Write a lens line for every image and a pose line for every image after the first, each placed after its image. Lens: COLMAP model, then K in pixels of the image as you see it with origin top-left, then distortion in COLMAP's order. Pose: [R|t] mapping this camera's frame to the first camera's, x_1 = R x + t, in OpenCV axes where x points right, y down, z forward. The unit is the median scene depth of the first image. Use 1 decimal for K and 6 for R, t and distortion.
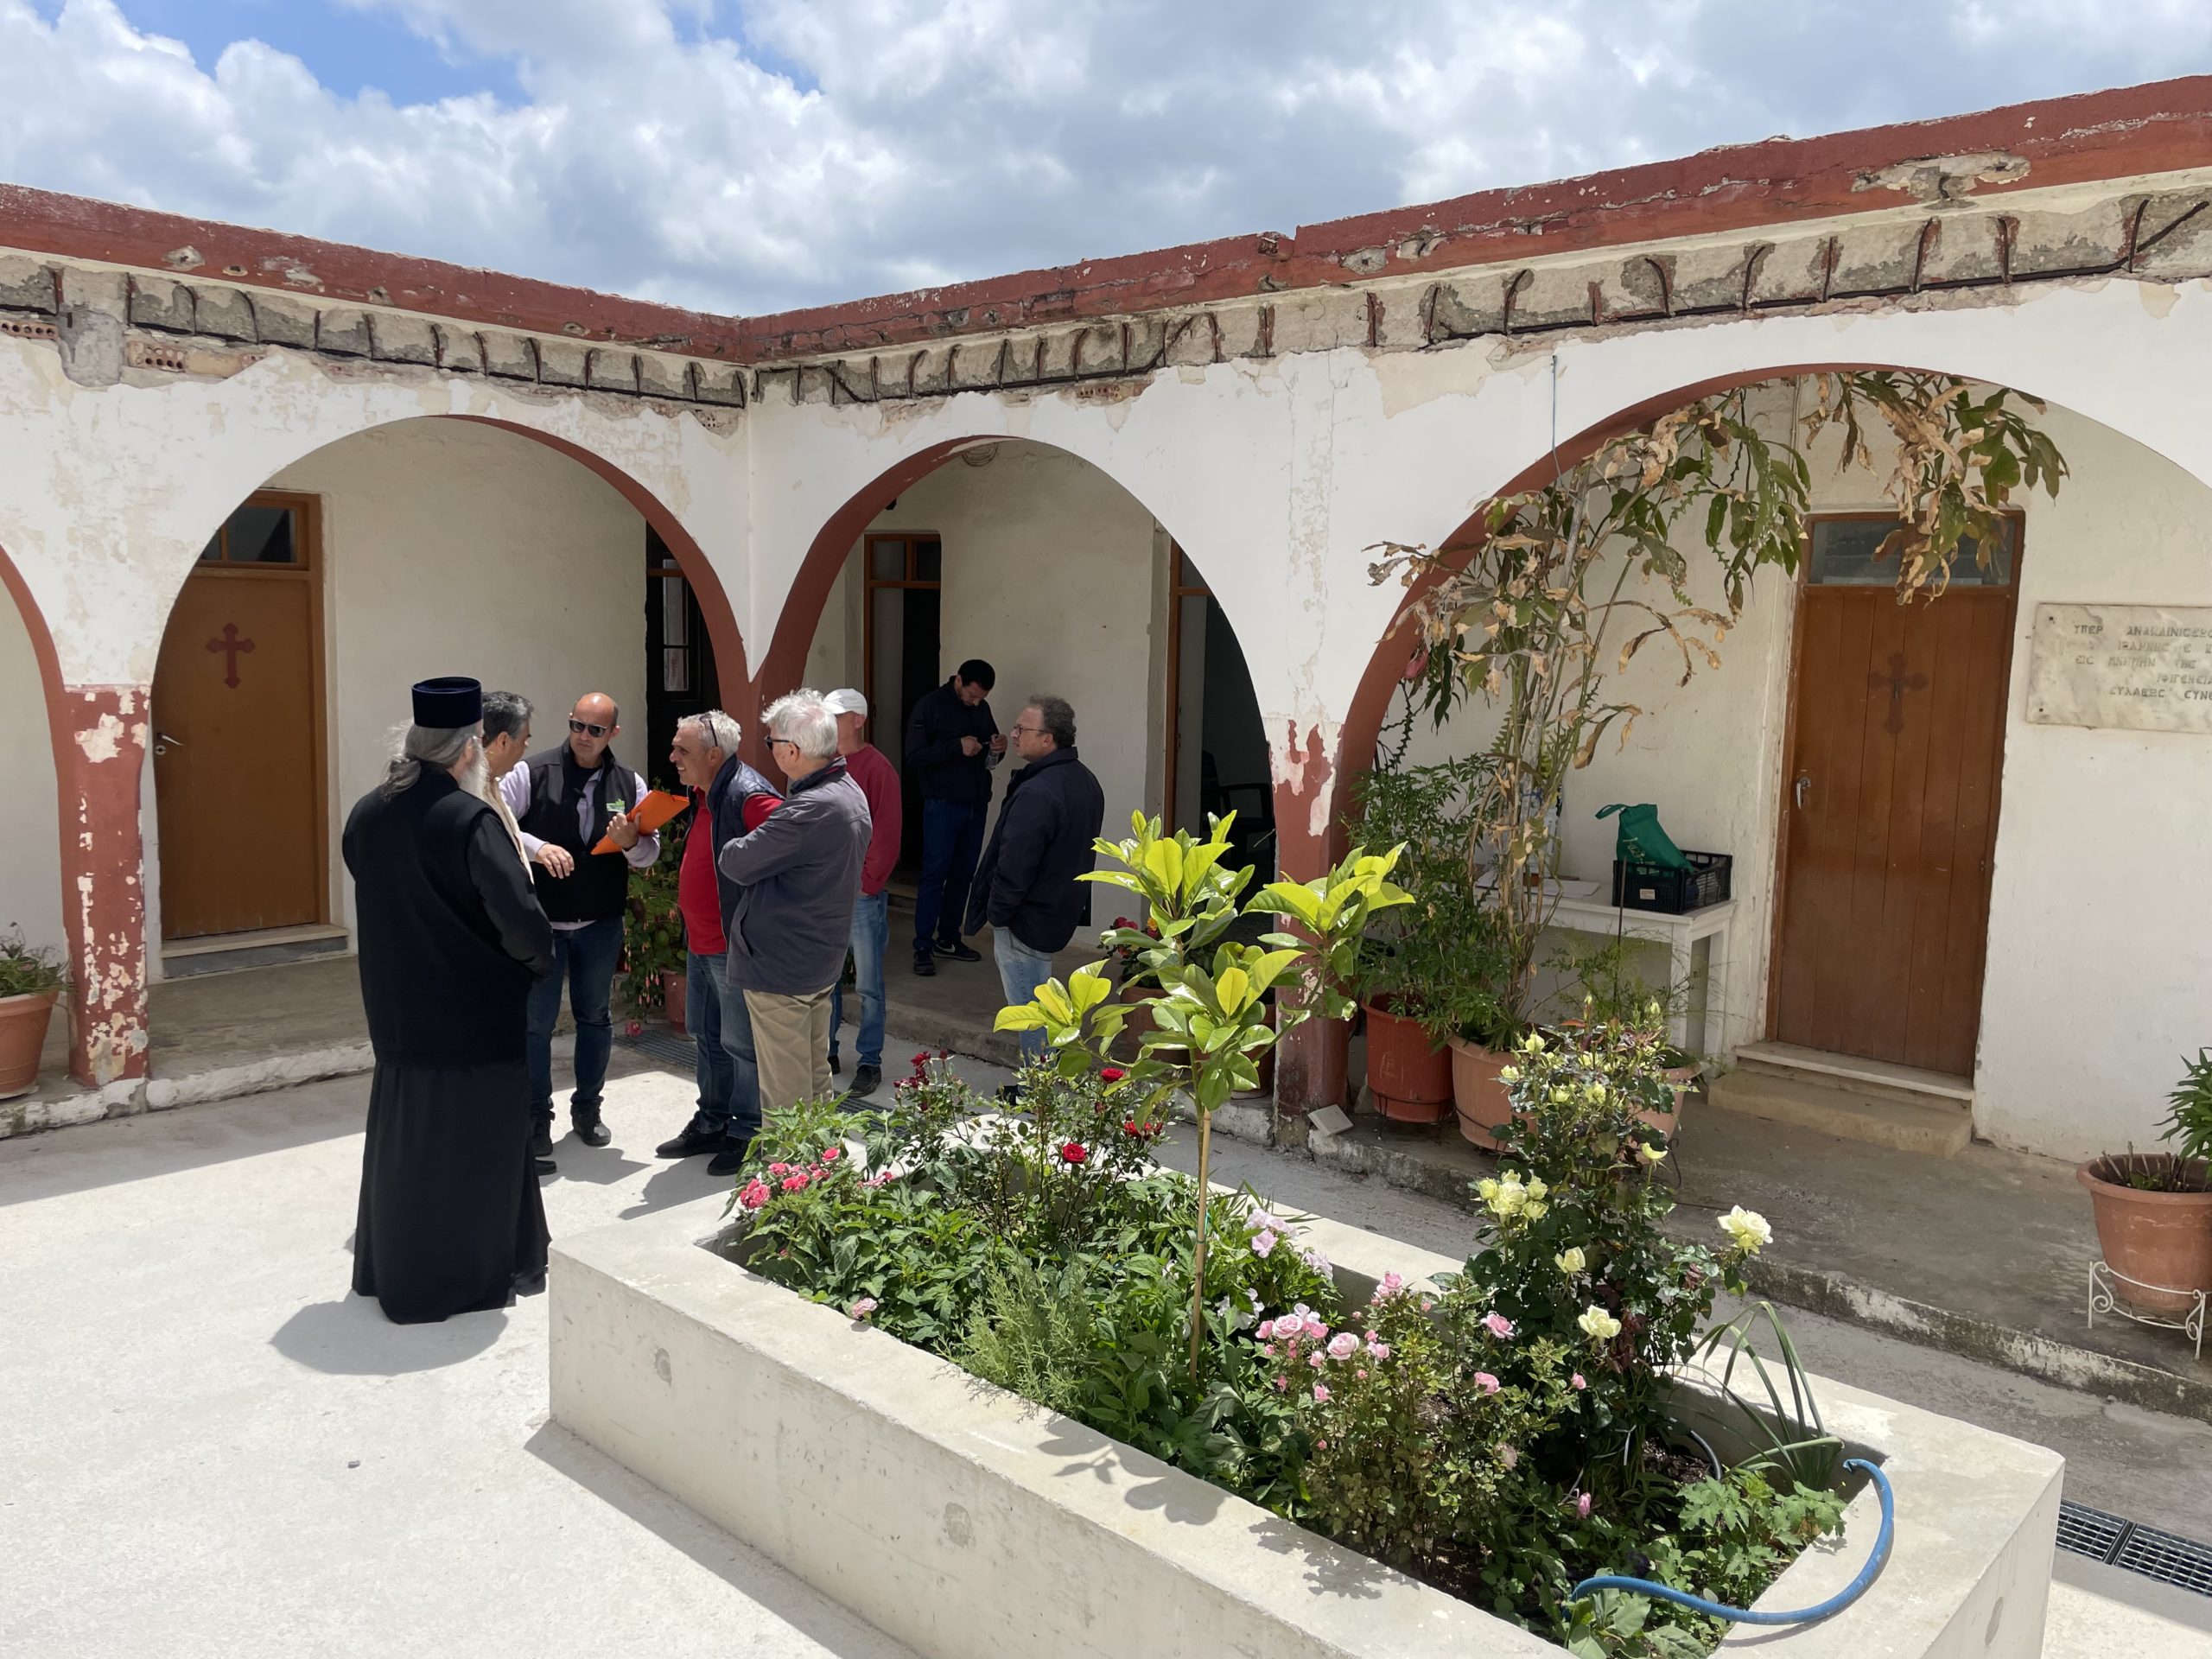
lens RADIAL K [[1666.0, 0, 1108.4], [0, 1666.0, 832.8], [0, 0, 1]] dist [0.026314, -0.039607]
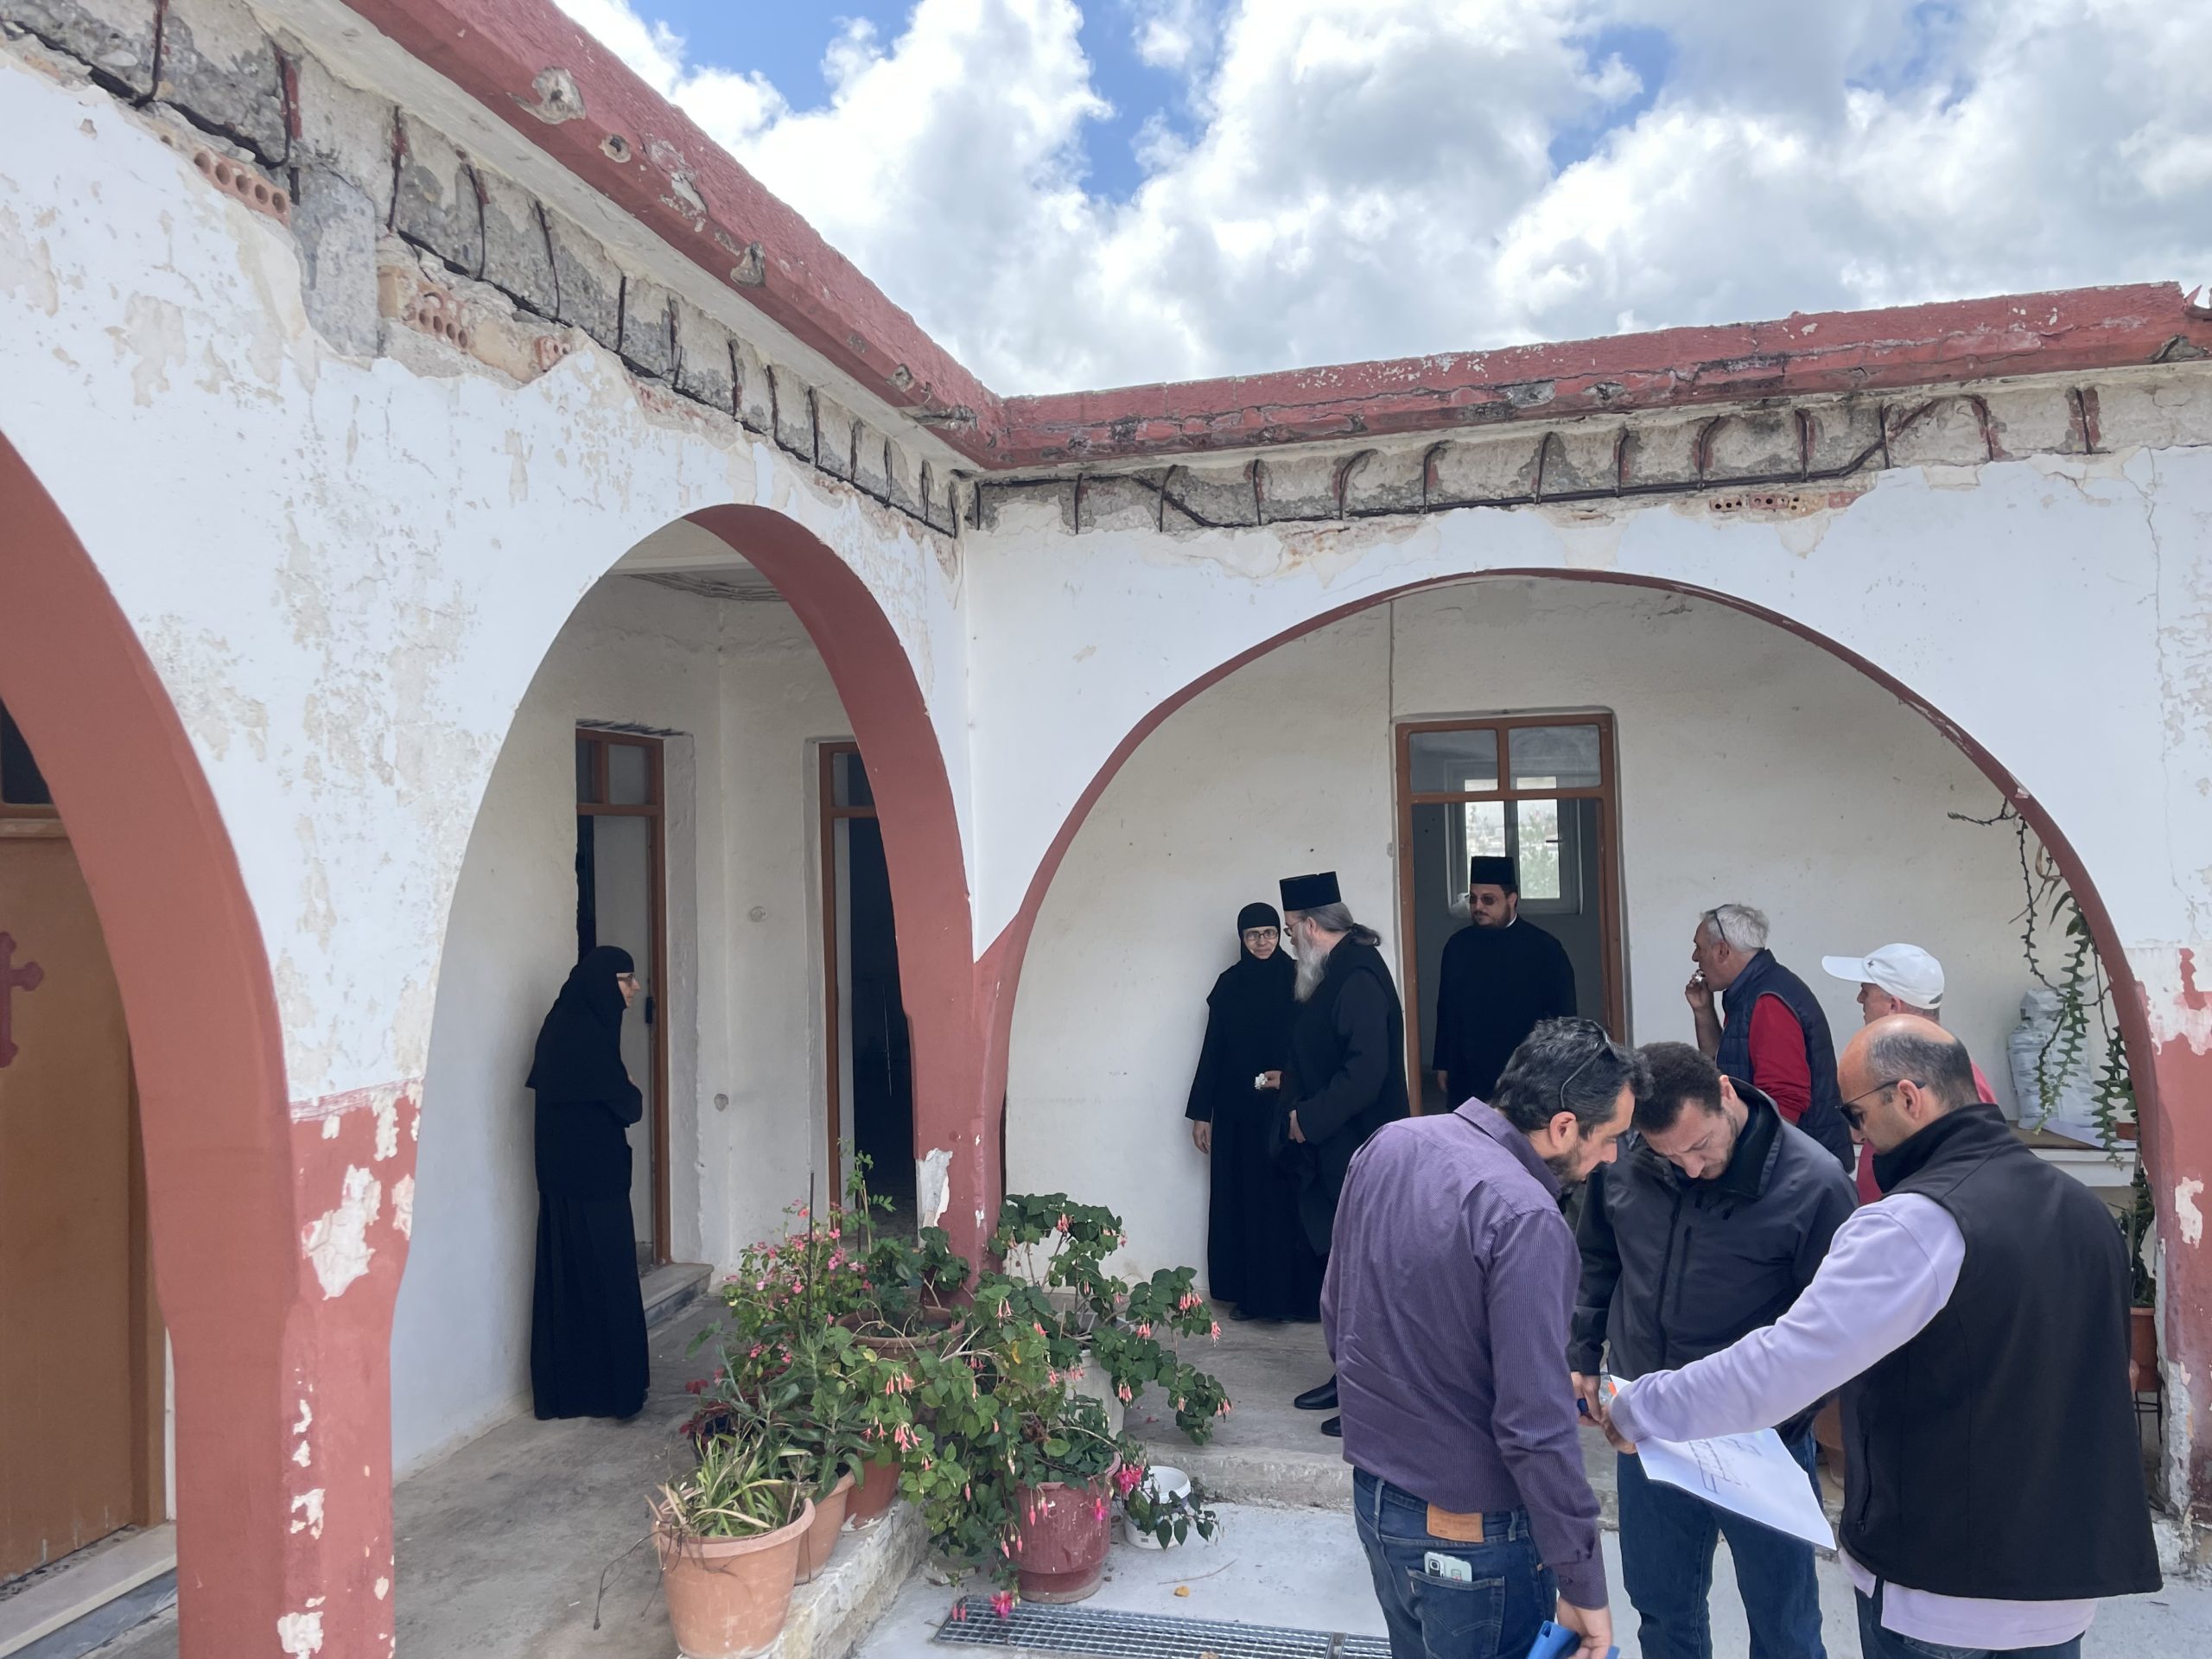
lens RADIAL K [[1666.0, 0, 1104.3], [0, 1666.0, 827.1], [0, 0, 1]] dist [0.026314, -0.039607]
pose [[0.890477, -0.043621, 0.452933, -0.578941], [0.107858, 0.987261, -0.116970, -0.079533], [-0.442061, 0.153012, 0.883838, 0.530443]]
